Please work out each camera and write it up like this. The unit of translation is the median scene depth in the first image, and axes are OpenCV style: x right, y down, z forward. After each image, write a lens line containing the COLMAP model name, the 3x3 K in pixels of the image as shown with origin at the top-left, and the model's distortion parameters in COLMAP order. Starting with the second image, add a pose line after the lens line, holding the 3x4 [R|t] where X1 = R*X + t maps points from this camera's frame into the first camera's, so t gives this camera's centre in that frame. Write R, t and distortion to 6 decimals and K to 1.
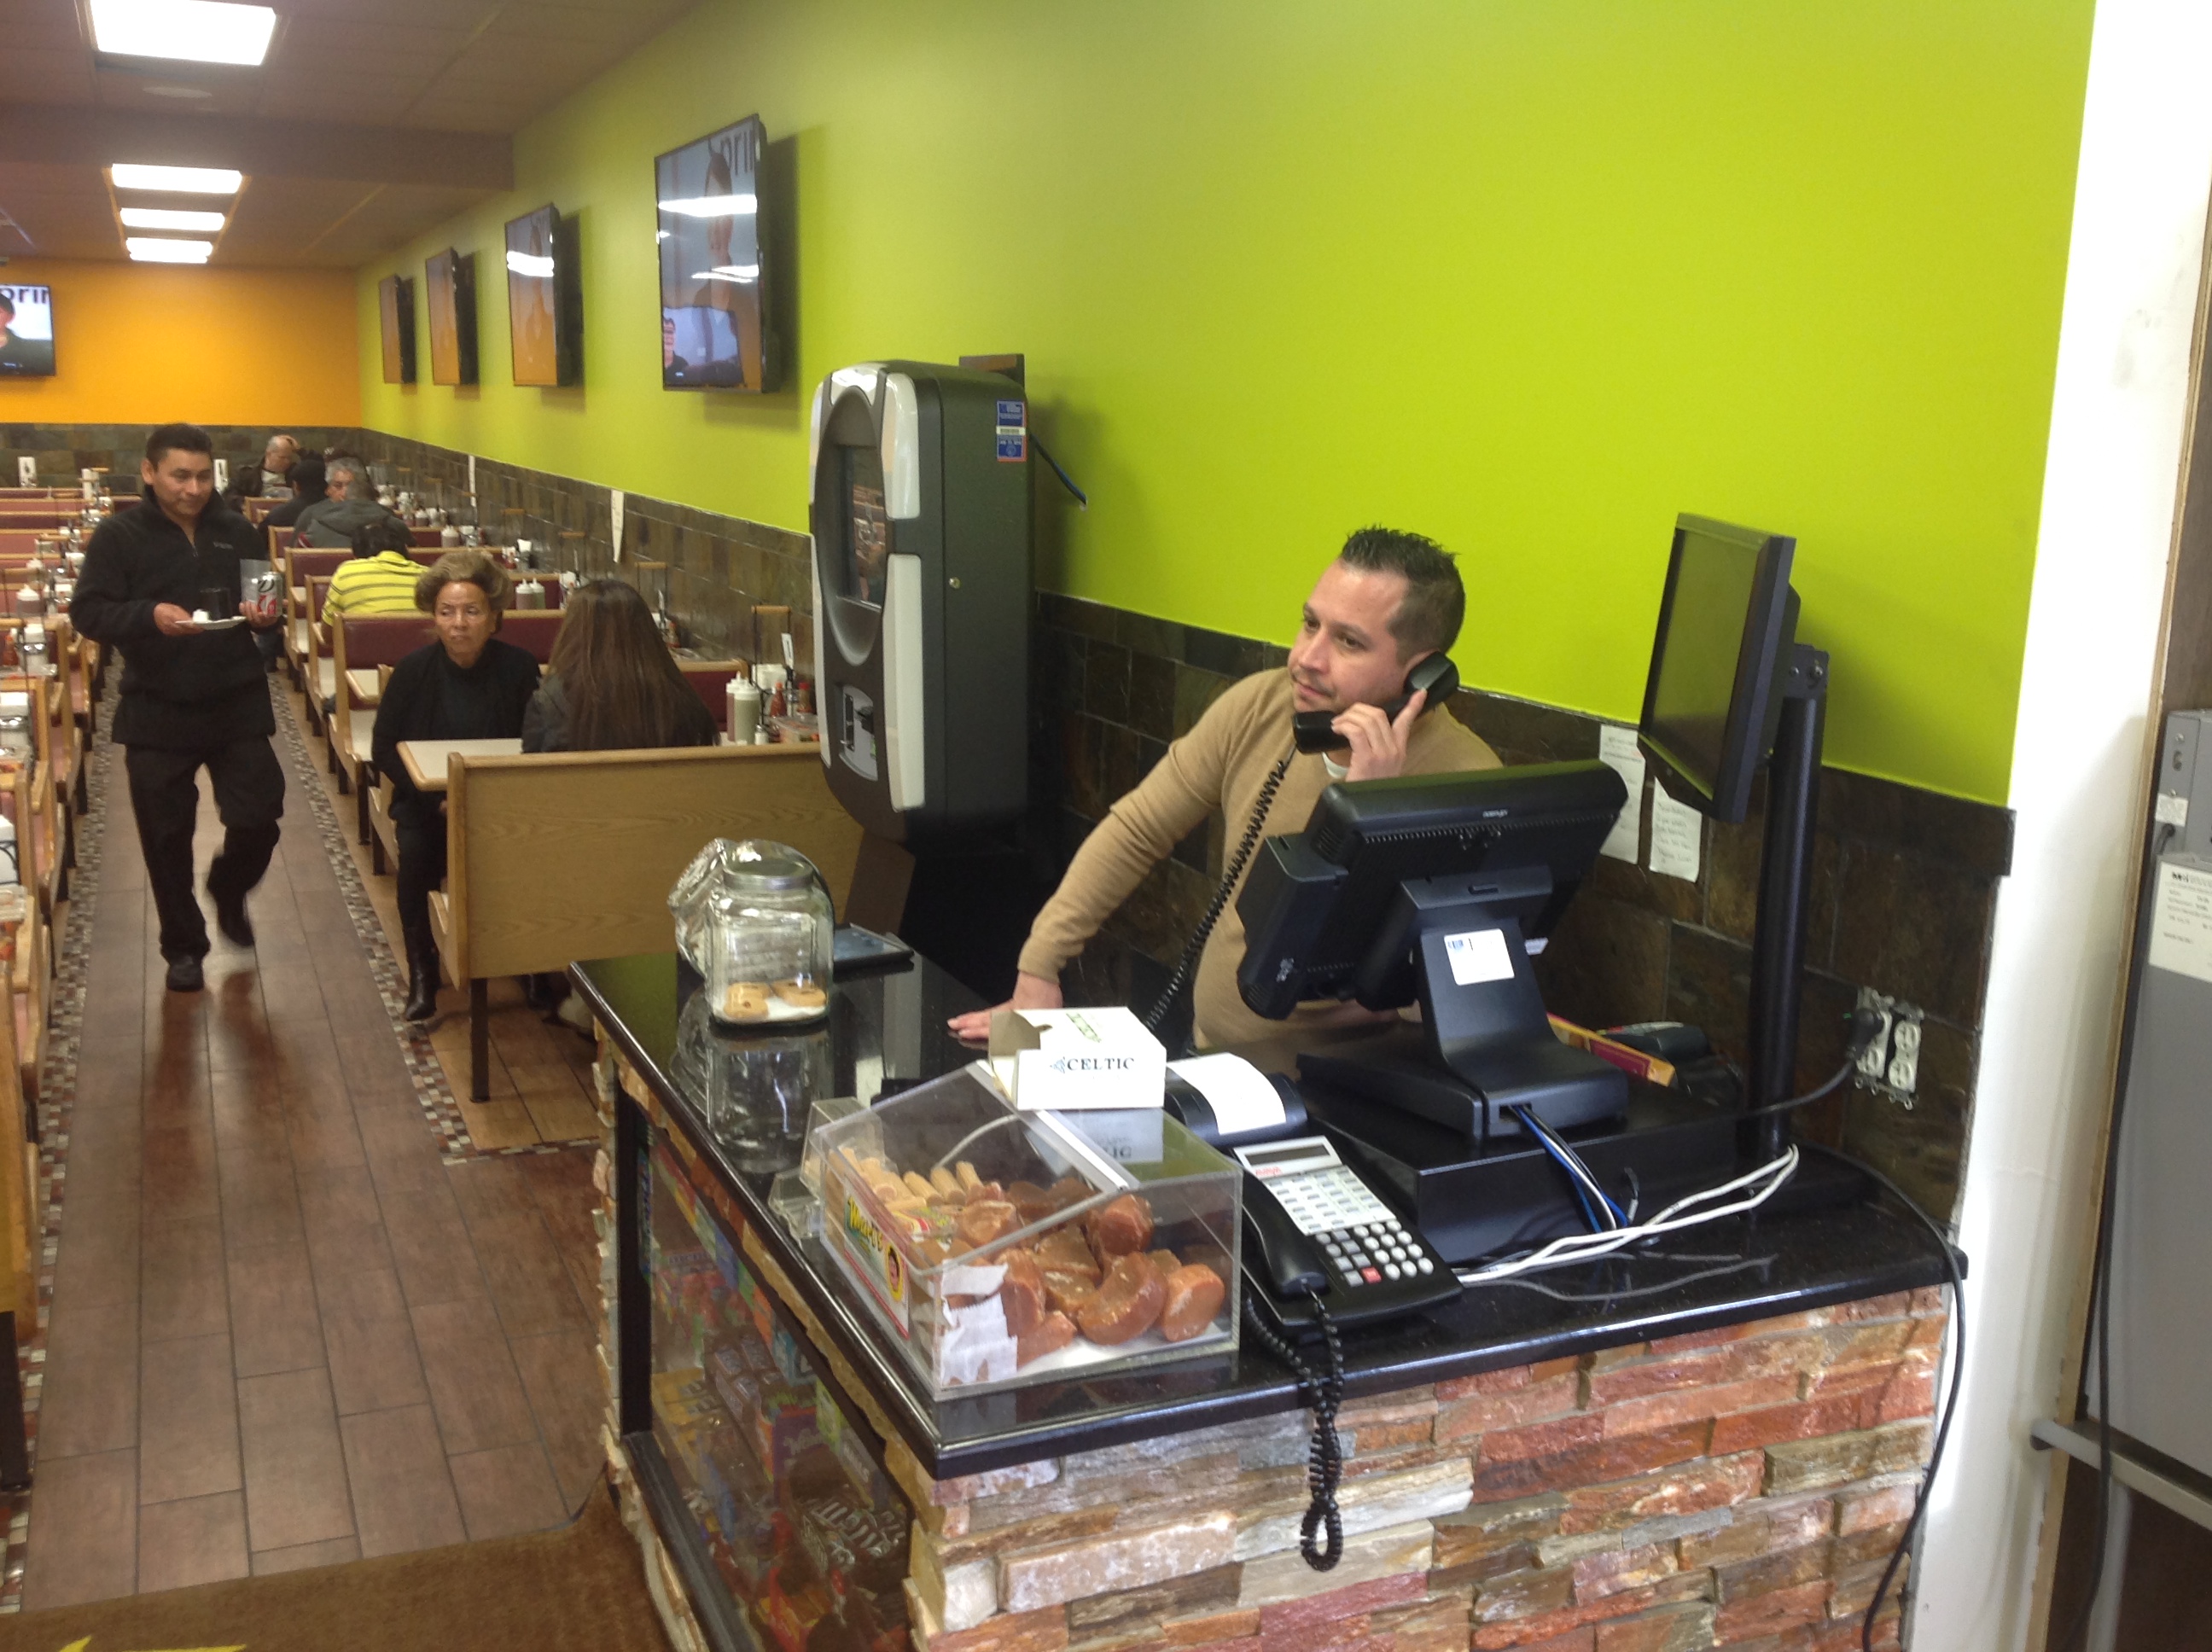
lens RADIAL K [[2095.8, 0, 1107.7], [0, 2095.8, 835.2], [0, 0, 1]] dist [0.033894, 0.000000]
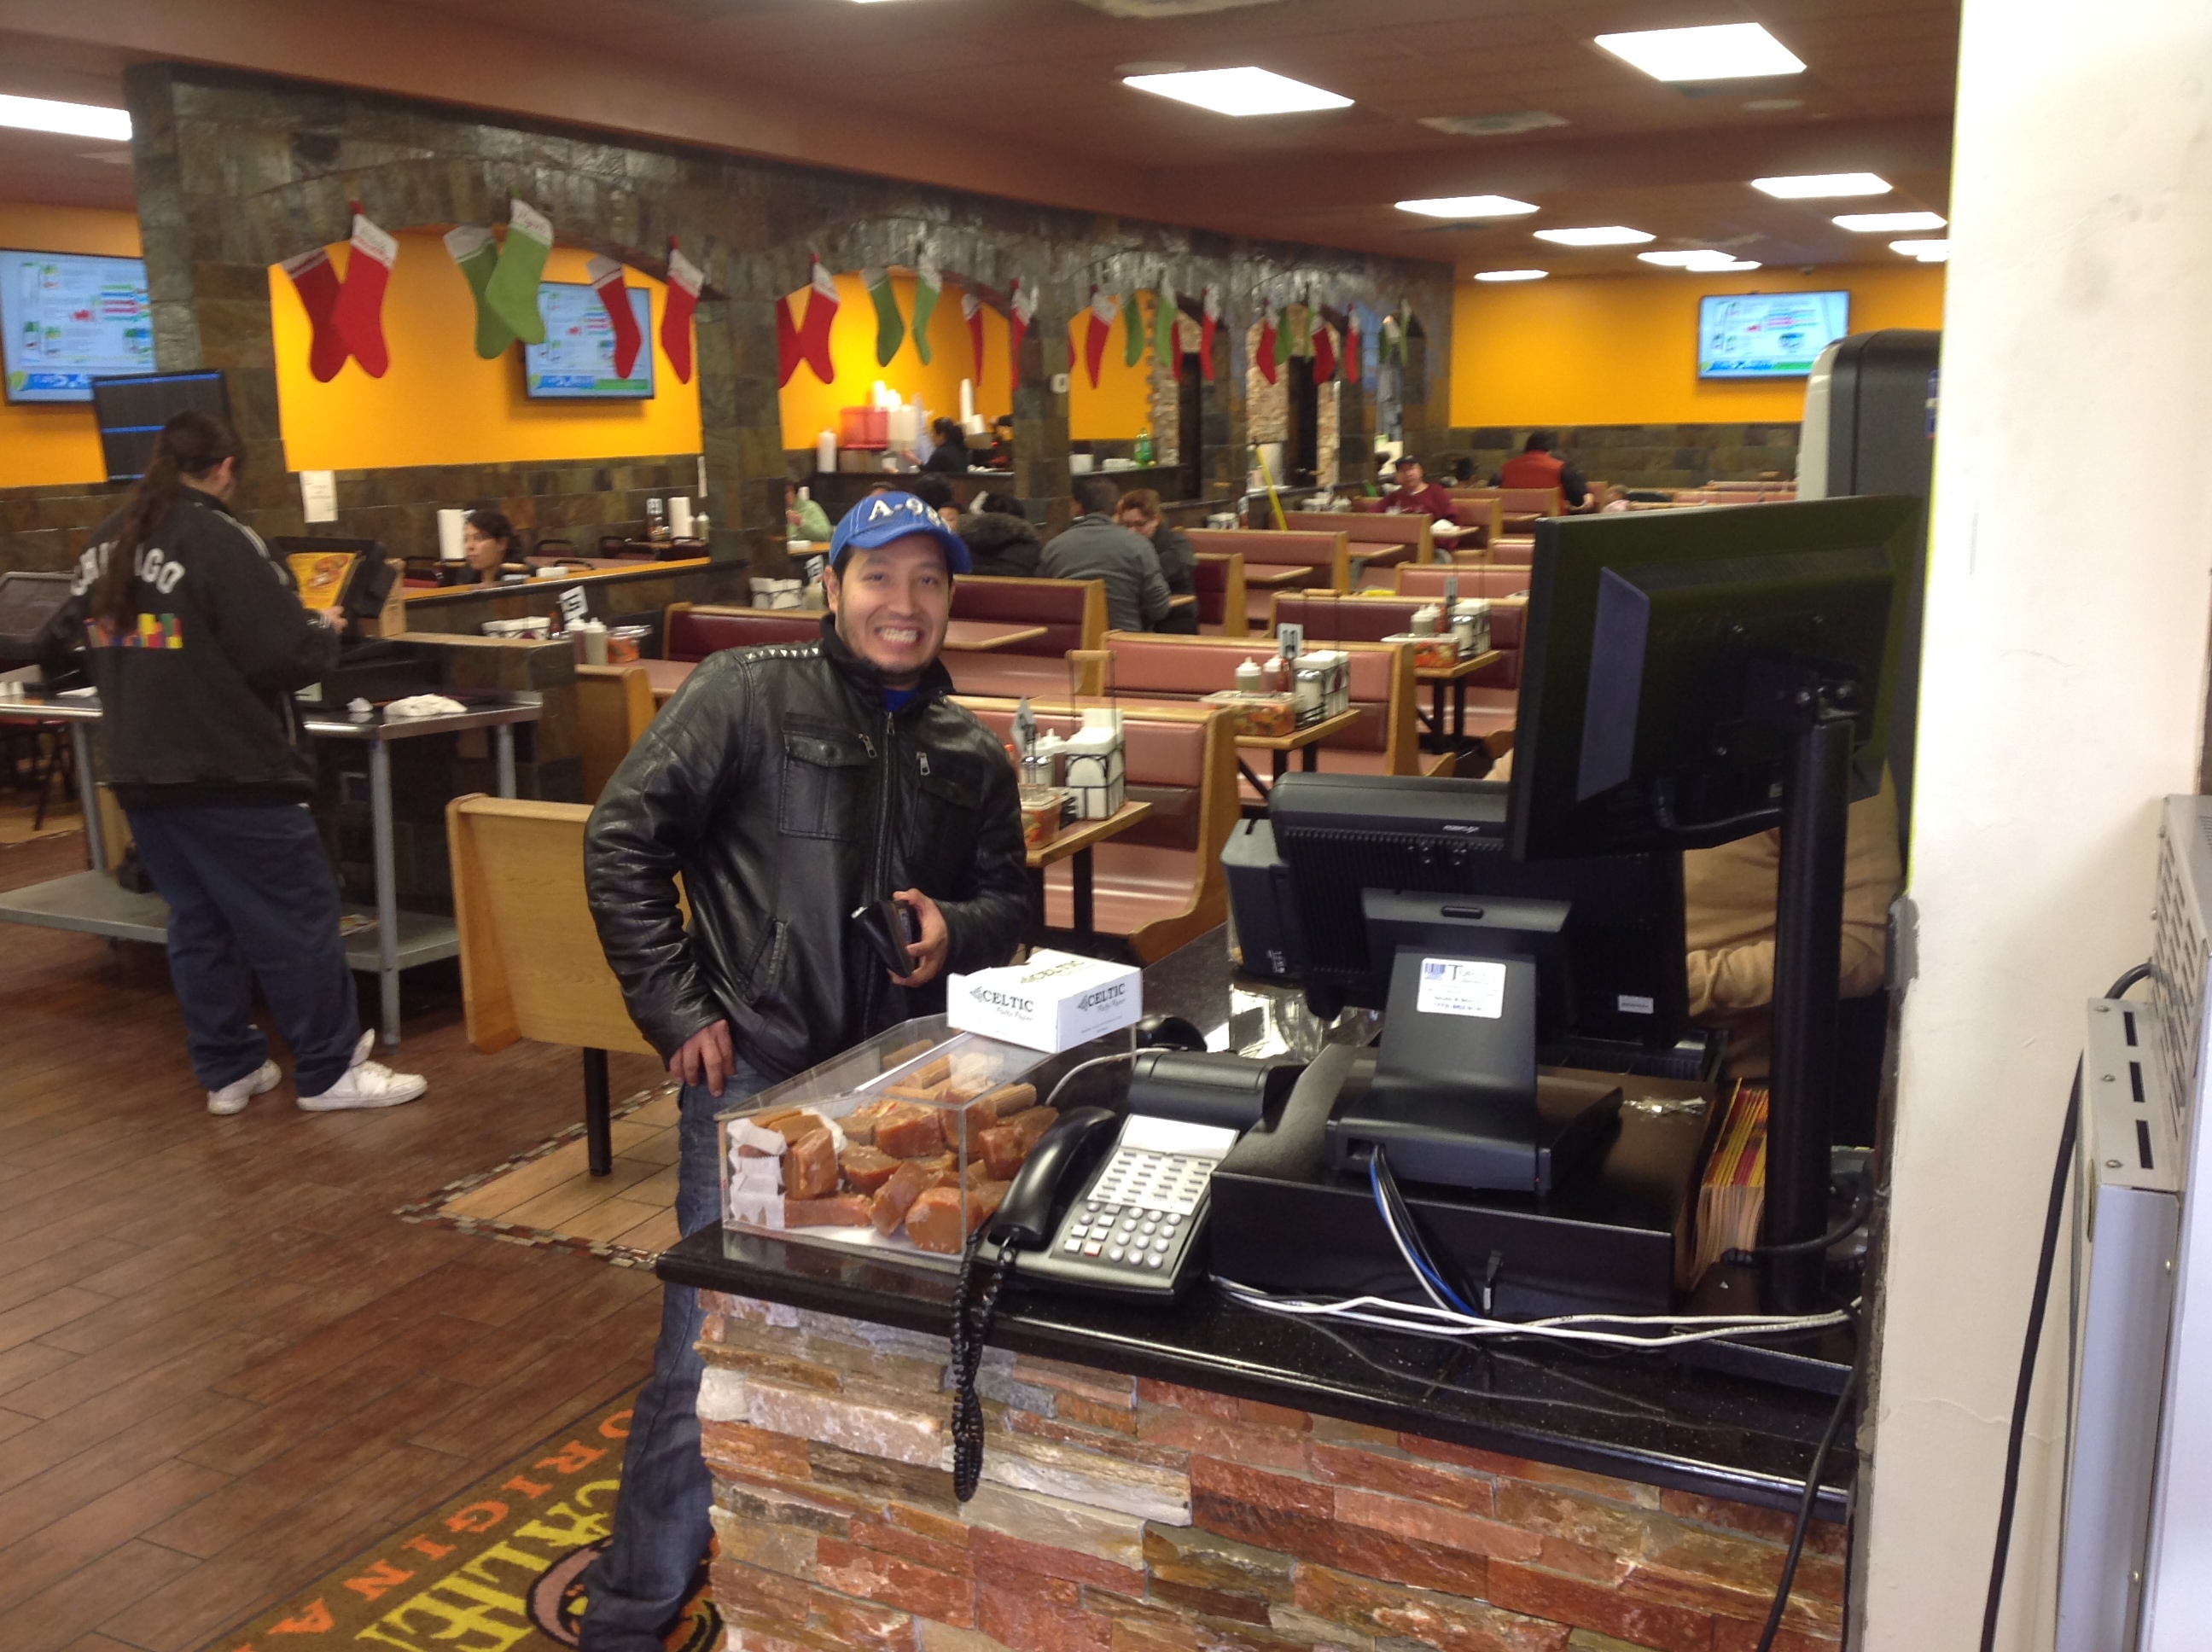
lens RADIAL K [[2095.8, 0, 1085.2], [0, 2095.8, 818.0], [0, 0, 1]] dist [0.033894, 0.000000]
pose [[0.648381, 0.123767, -0.751188, 0.644109], [-0.128167, 0.990360, 0.052548, -0.034098], [0.750450, 0.062206, 0.657993, 0.249849]]
